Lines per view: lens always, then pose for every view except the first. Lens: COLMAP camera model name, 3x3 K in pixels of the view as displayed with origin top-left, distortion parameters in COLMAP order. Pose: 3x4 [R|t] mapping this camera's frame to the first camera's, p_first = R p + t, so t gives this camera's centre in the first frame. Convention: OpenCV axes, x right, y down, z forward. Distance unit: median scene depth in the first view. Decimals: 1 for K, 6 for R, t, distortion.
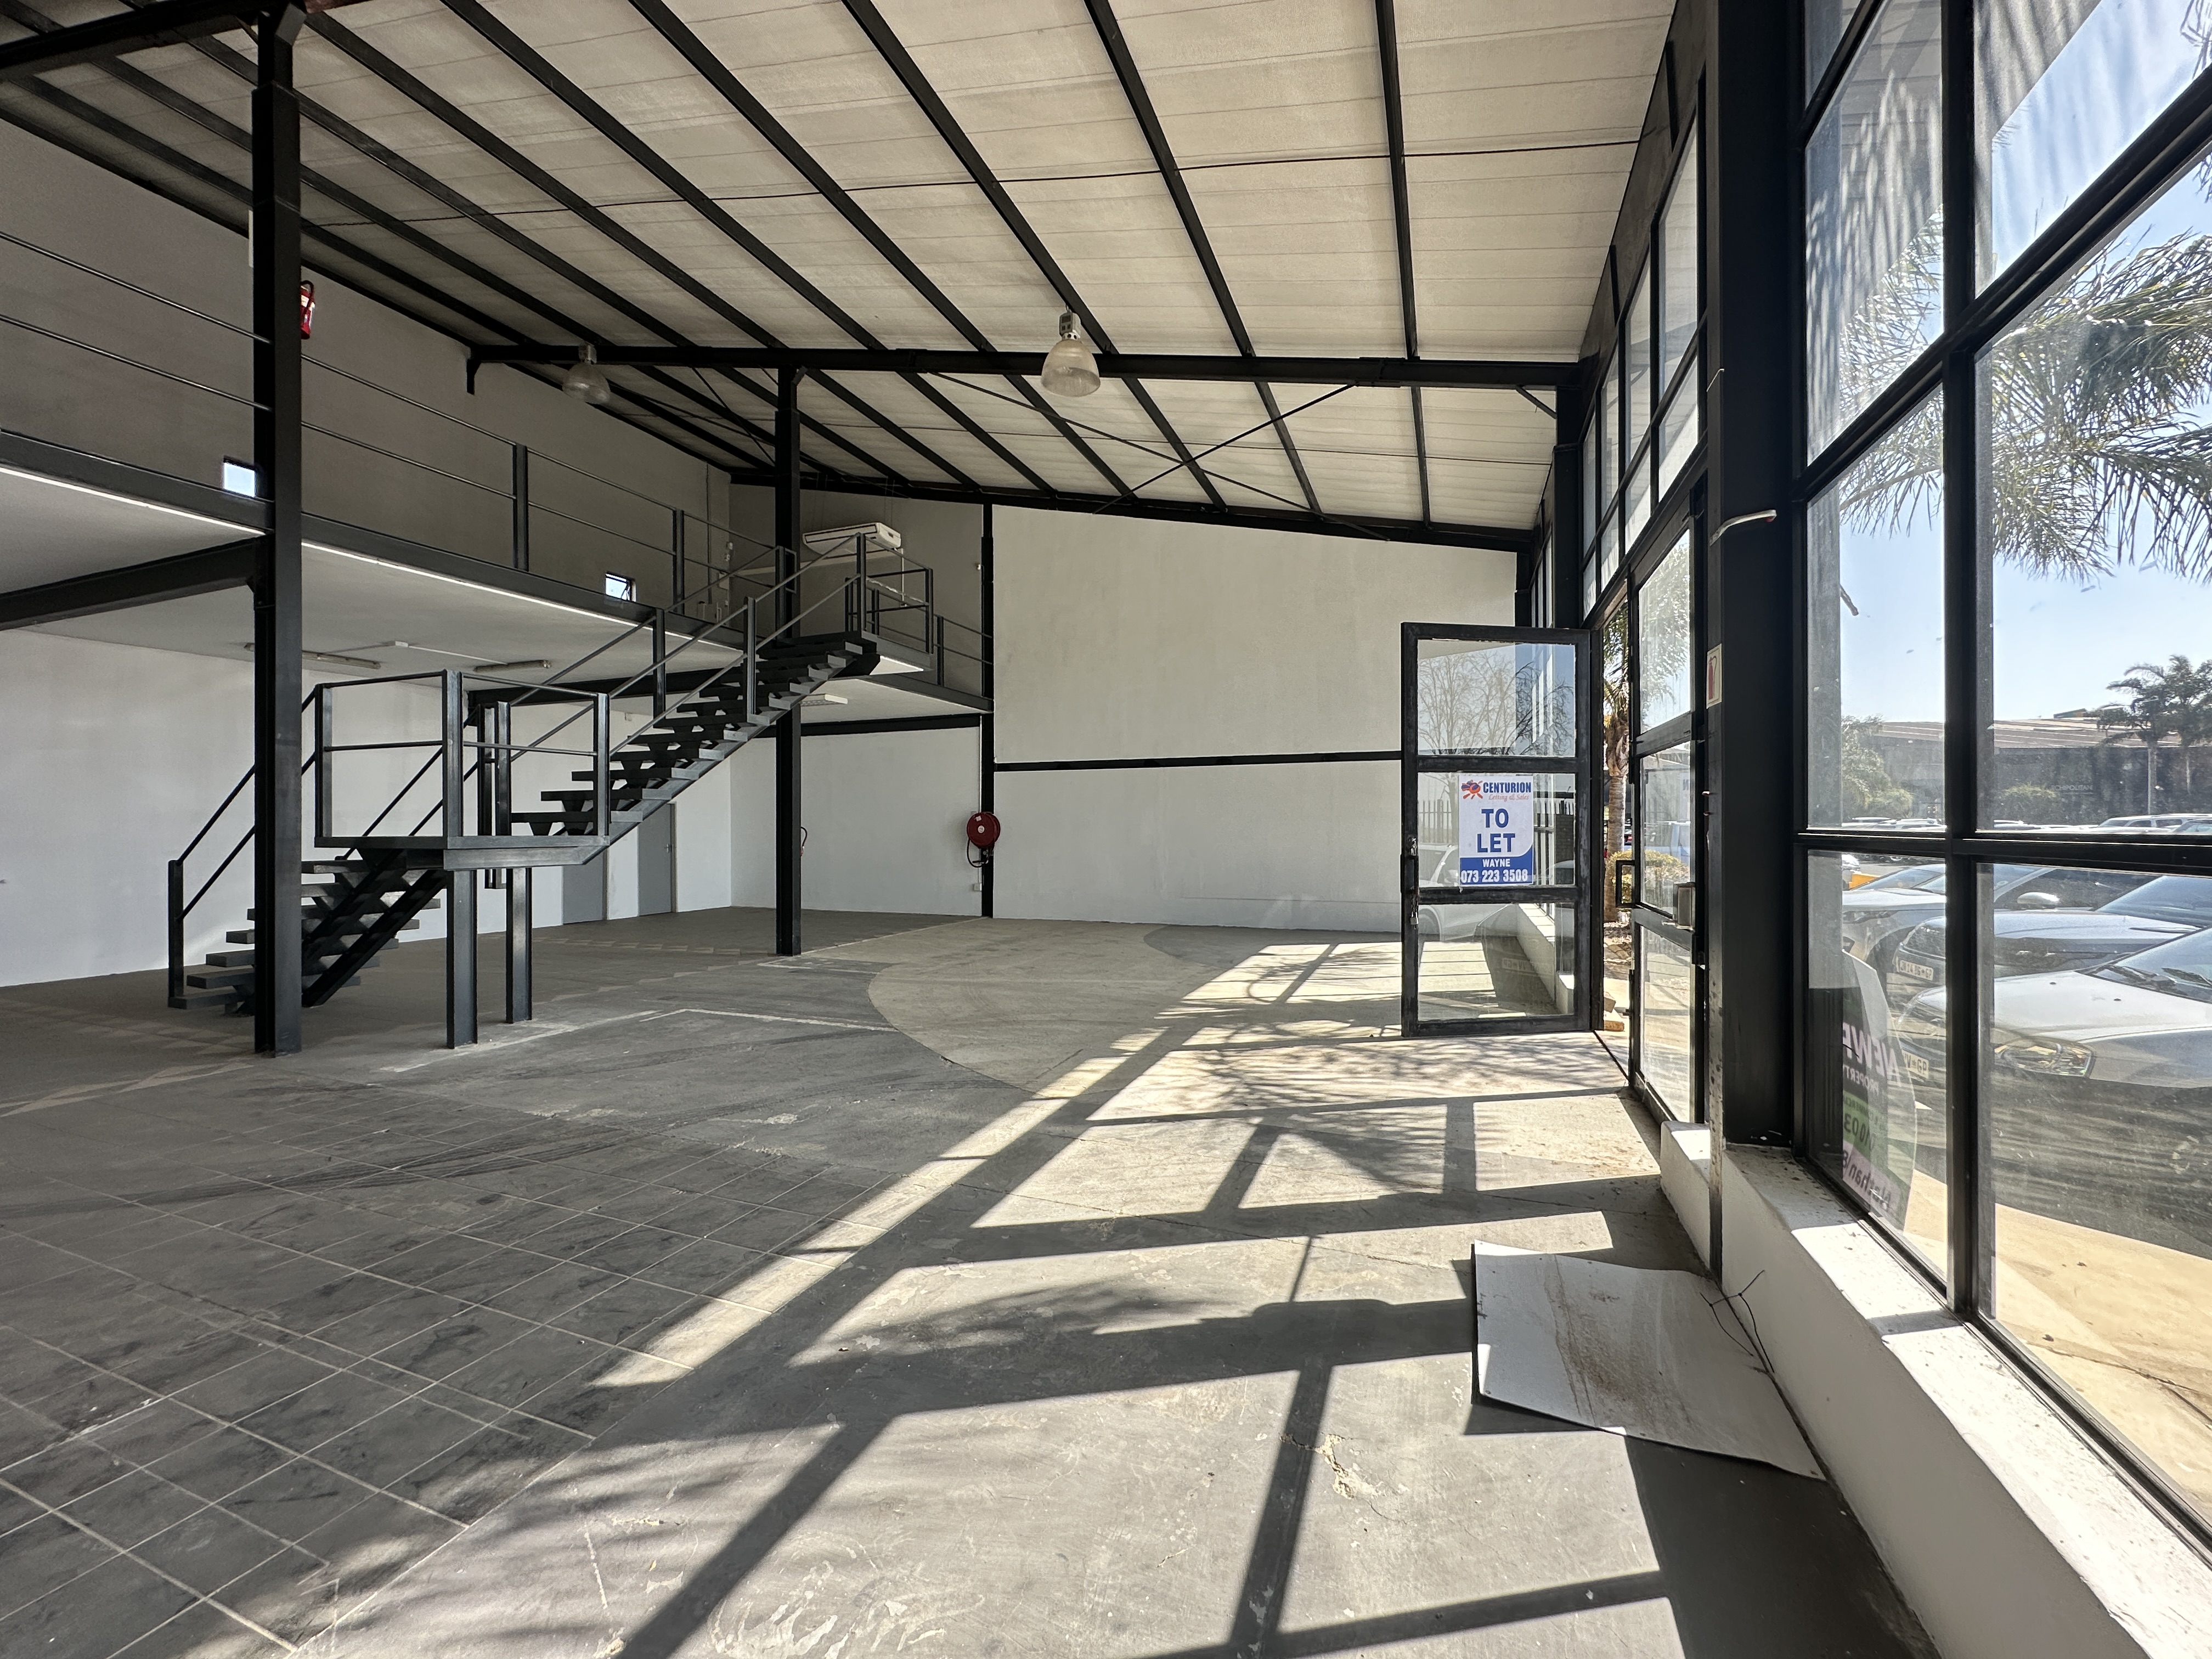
lens RADIAL K [[885.6, 0, 1105.7], [0, 885.6, 826.0], [0, 0, 1]] dist [-0.001188, 0.000607]
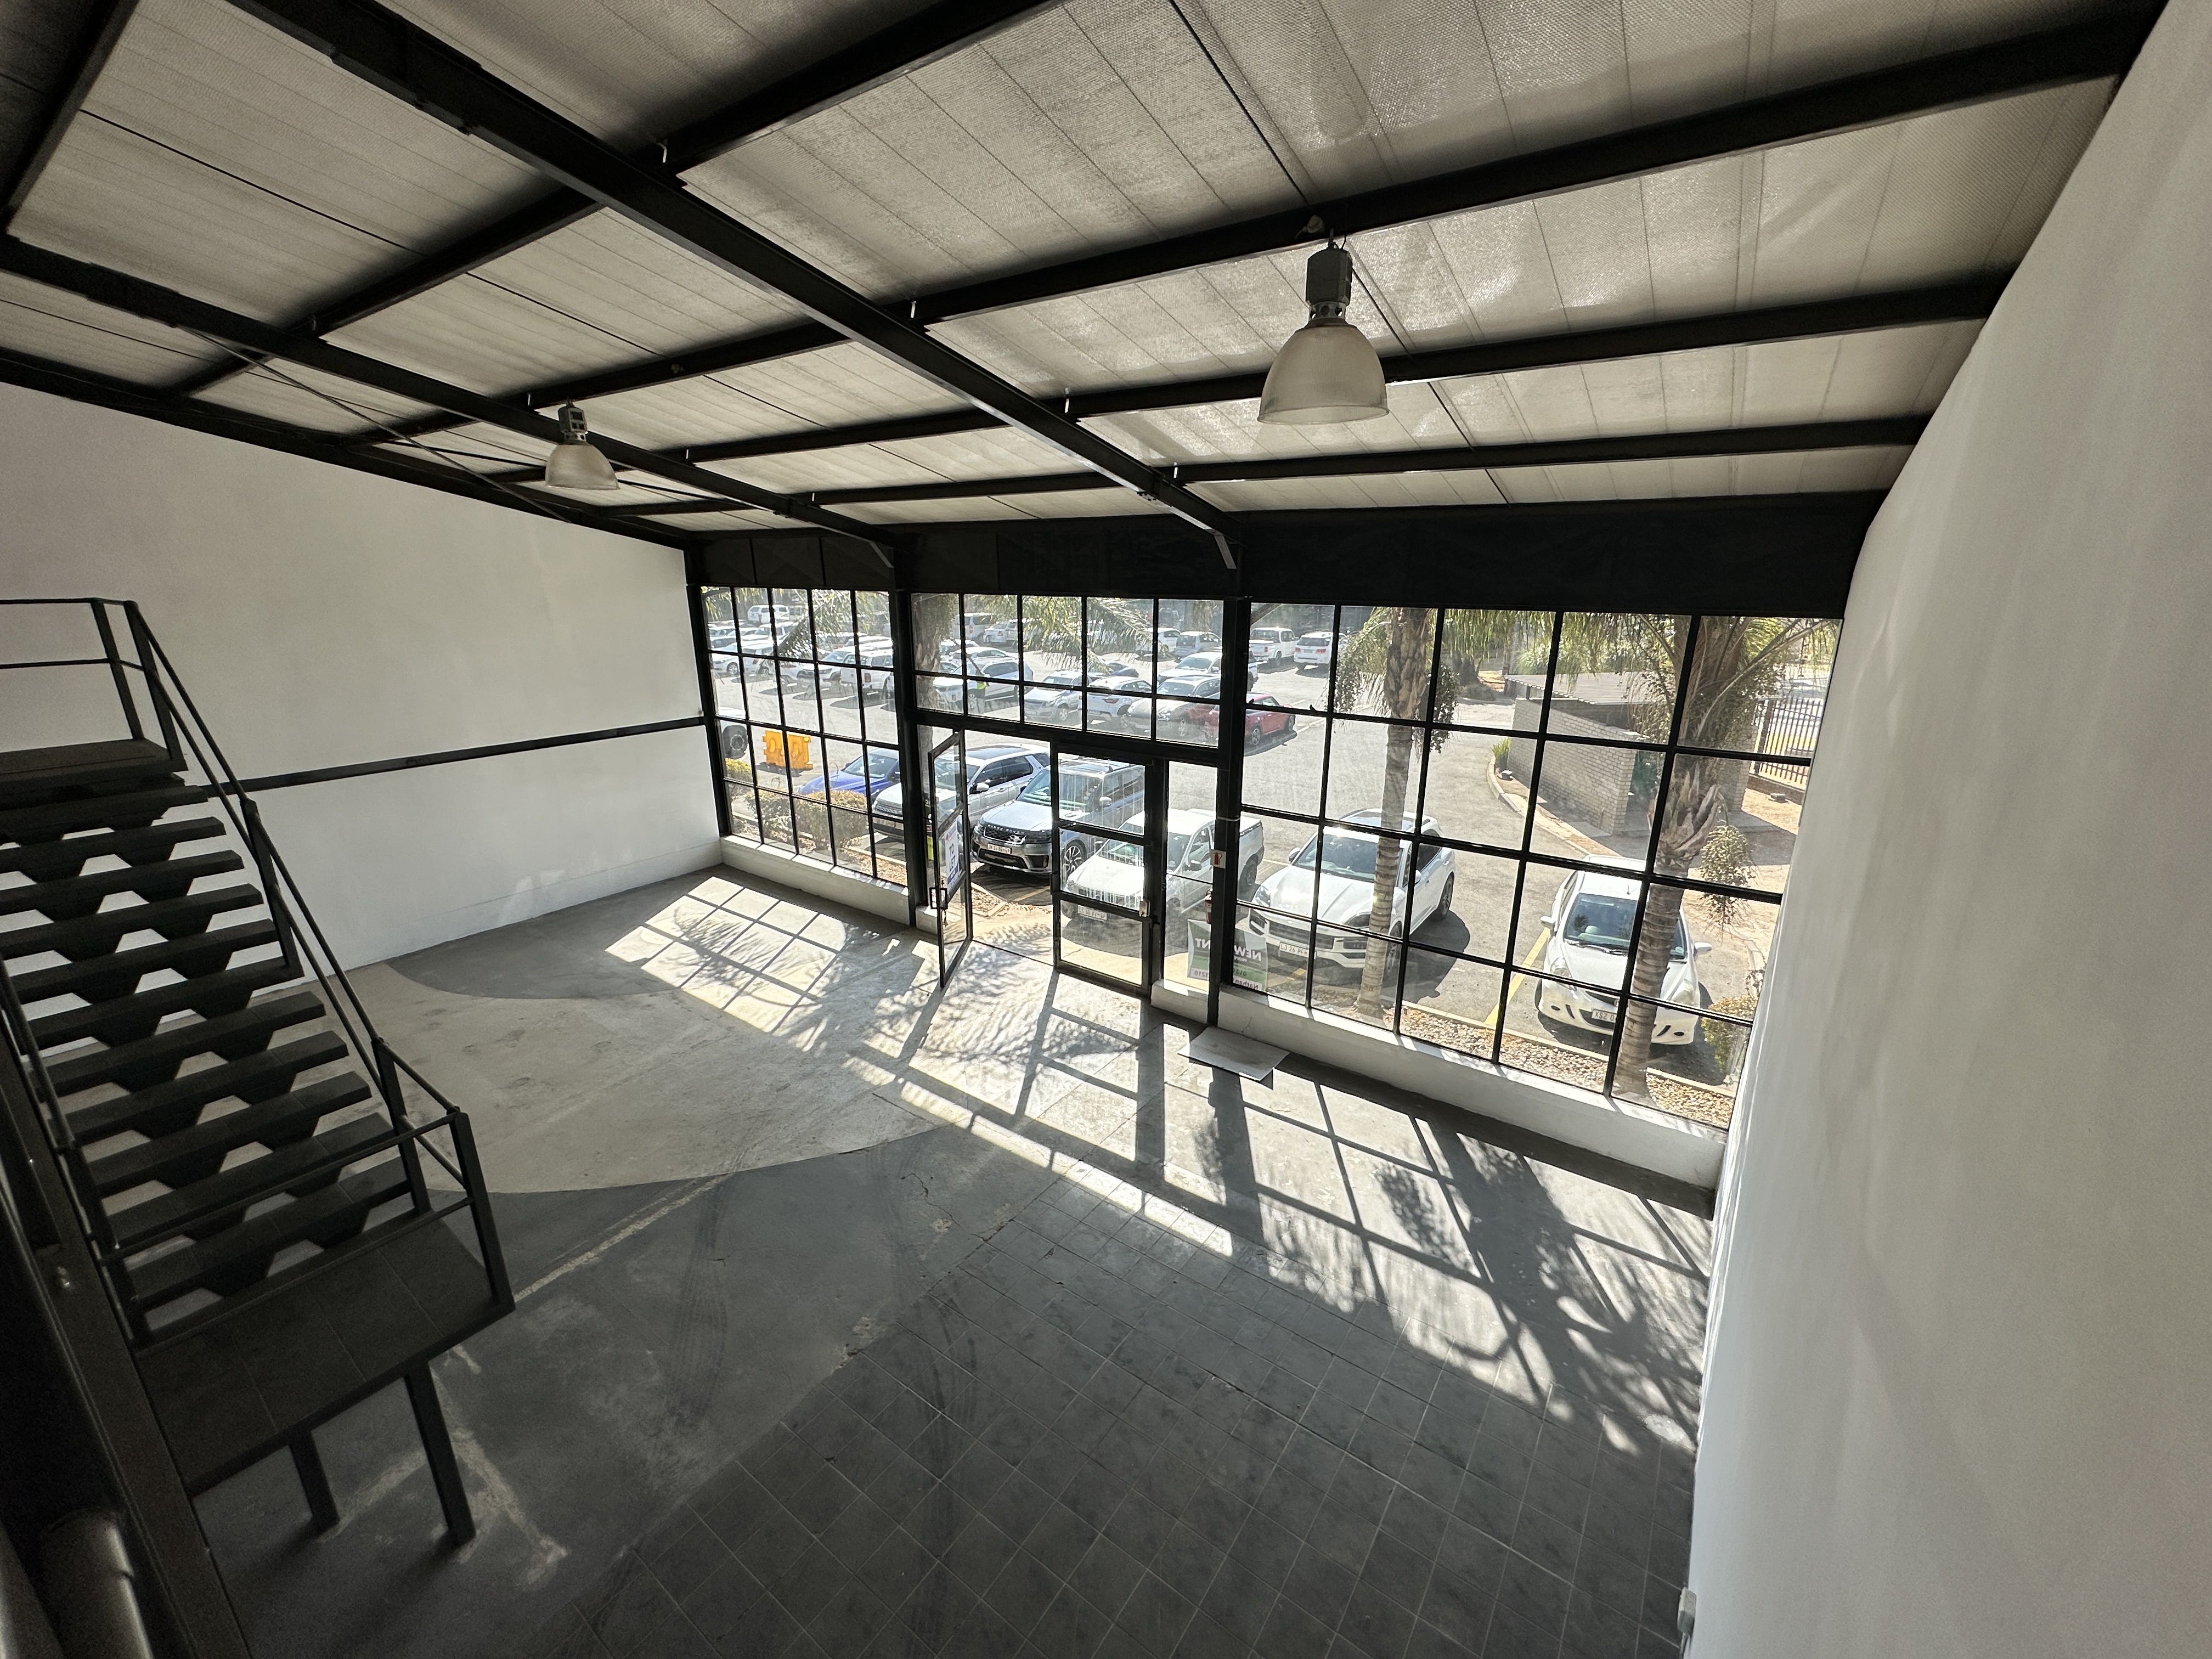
lens RADIAL K [[887.0, 0, 1103.8], [0, 887.0, 828.4], [0, 0, 1]] dist [0.000228, 0.000550]
pose [[0.240610, -0.276466, 0.930416, -0.968258], [-0.001869, 0.958443, 0.285277, -0.481052], [-0.970620, -0.070379, 0.230094, 0.284188]]
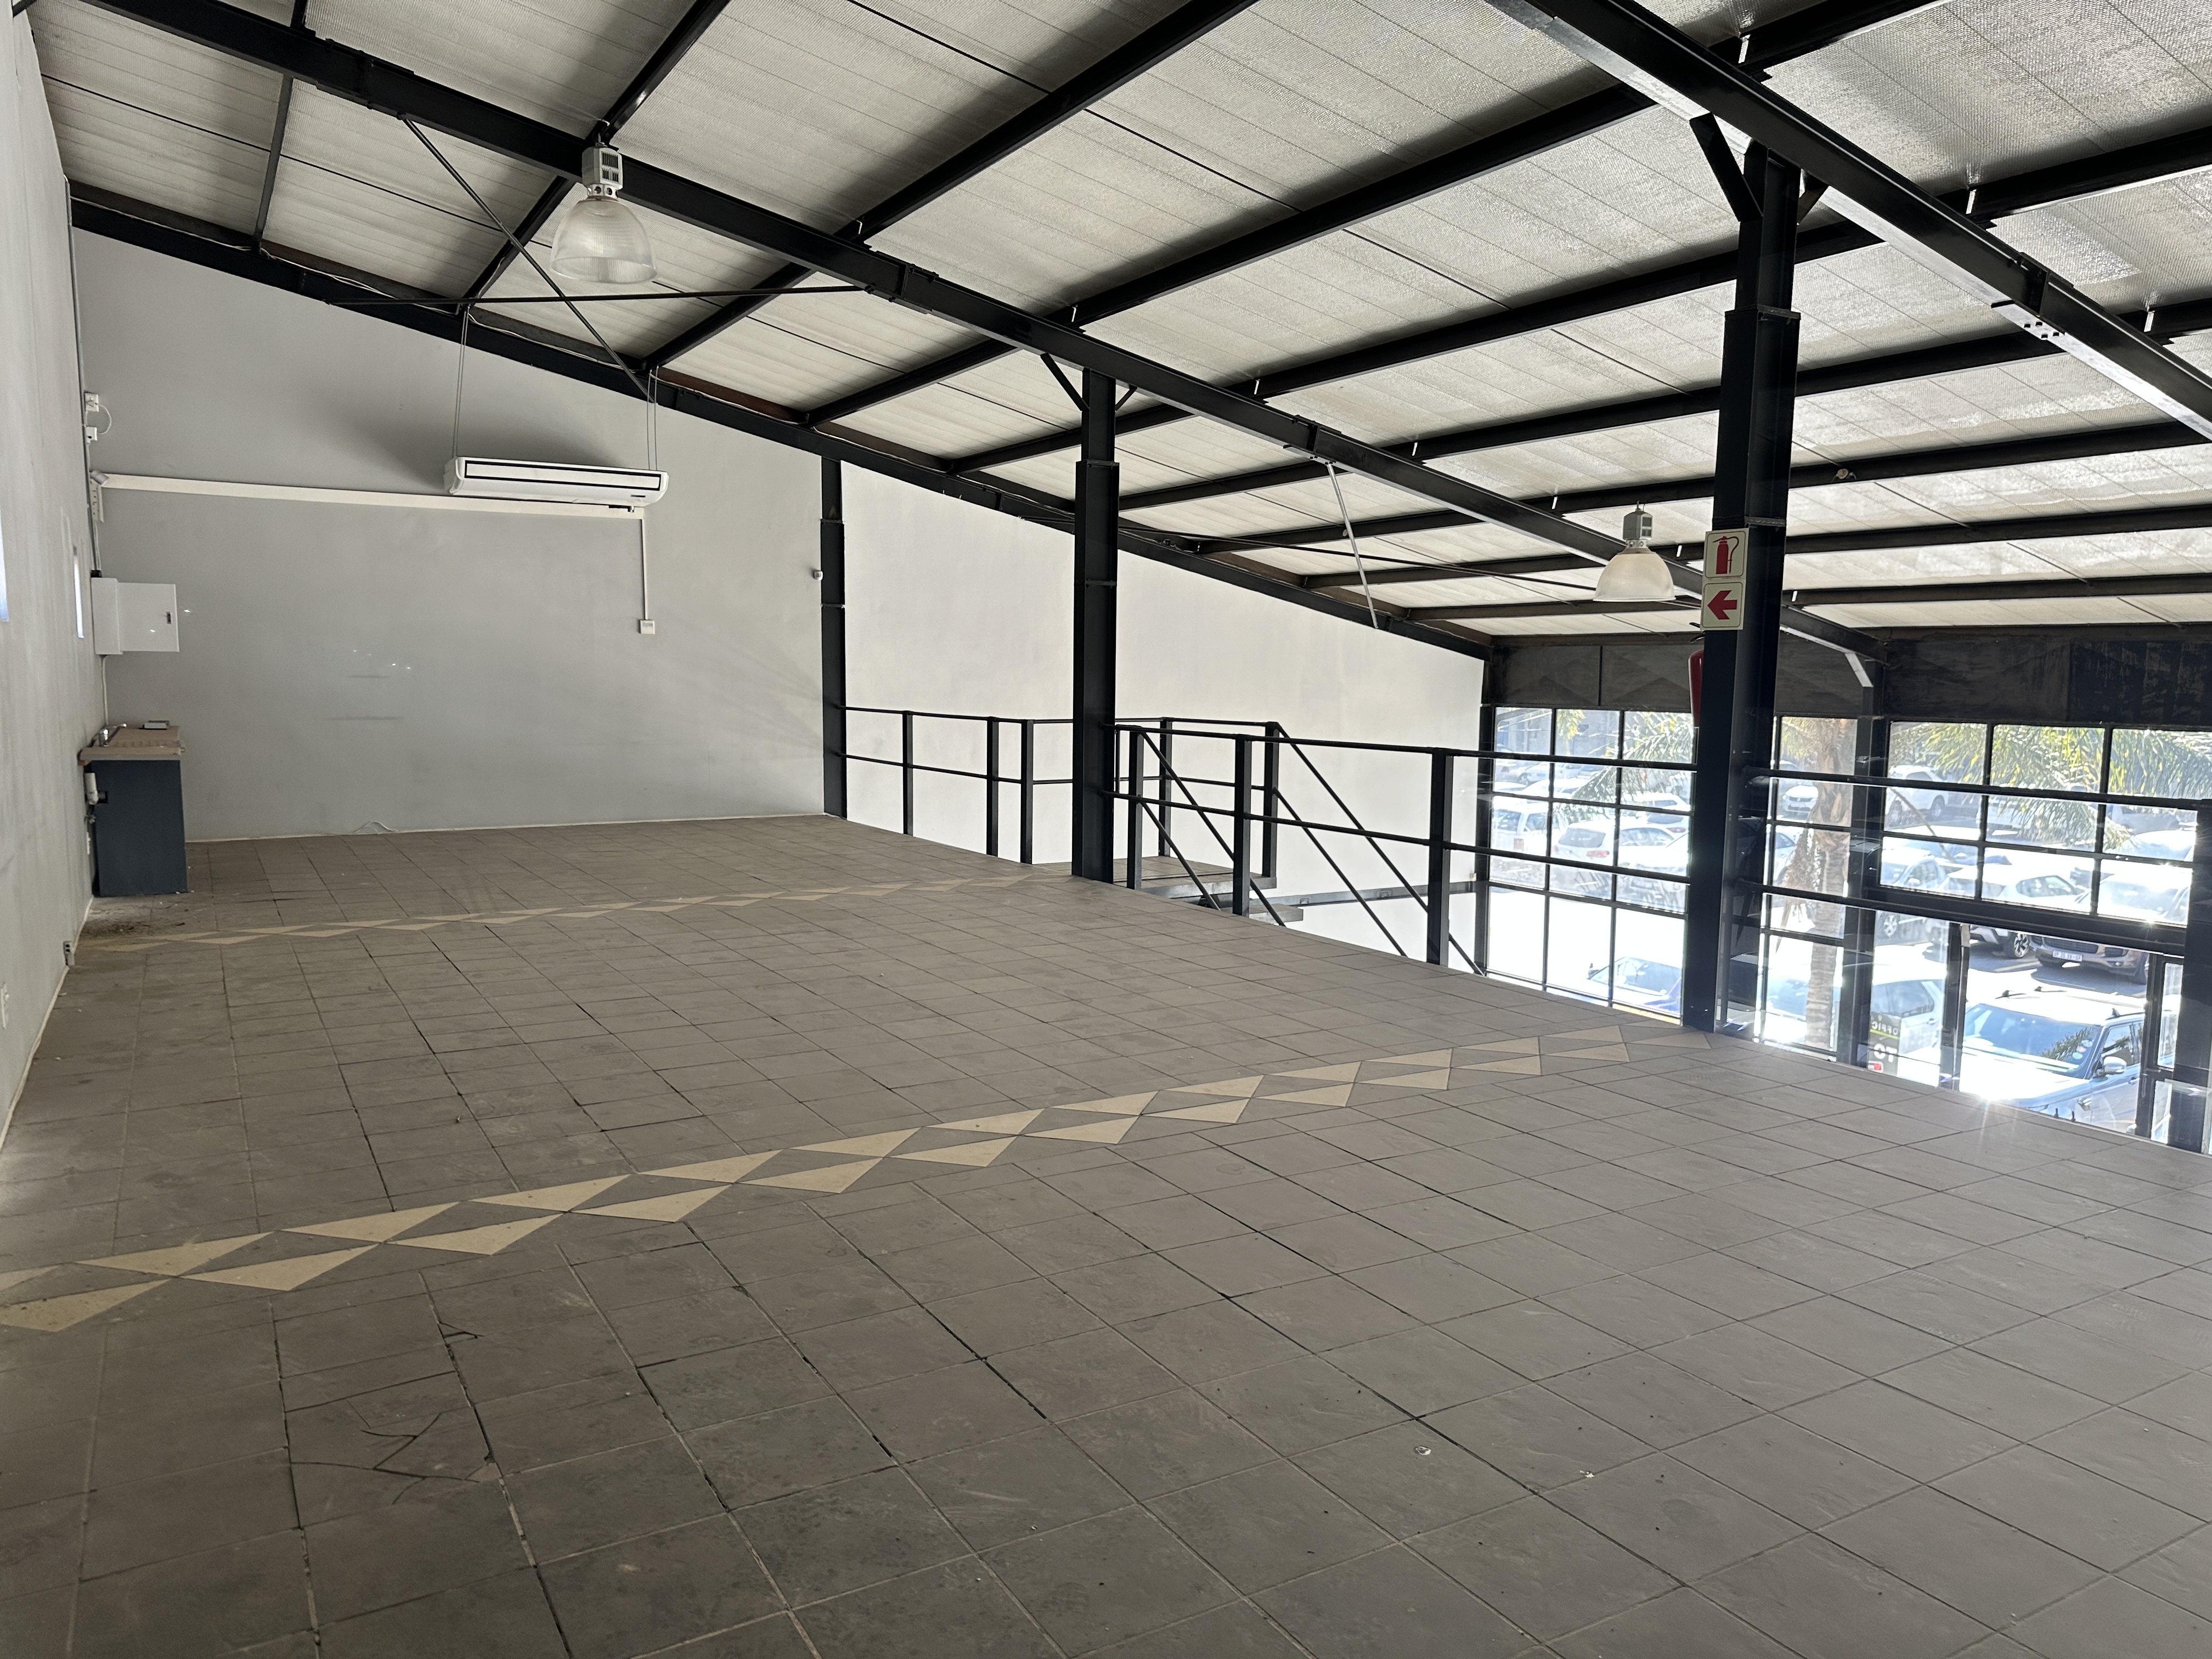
lens RADIAL K [[1548.4, 0, 1093.4], [0, 1548.4, 837.7], [0, 0, 1]] dist [0.072193, -0.087708]
pose [[0.618981, -0.082436, 0.781068, -1.631115], [-0.008105, 0.993753, 0.111306, -0.497263], [-0.785364, -0.075227, 0.614446, 0.583199]]
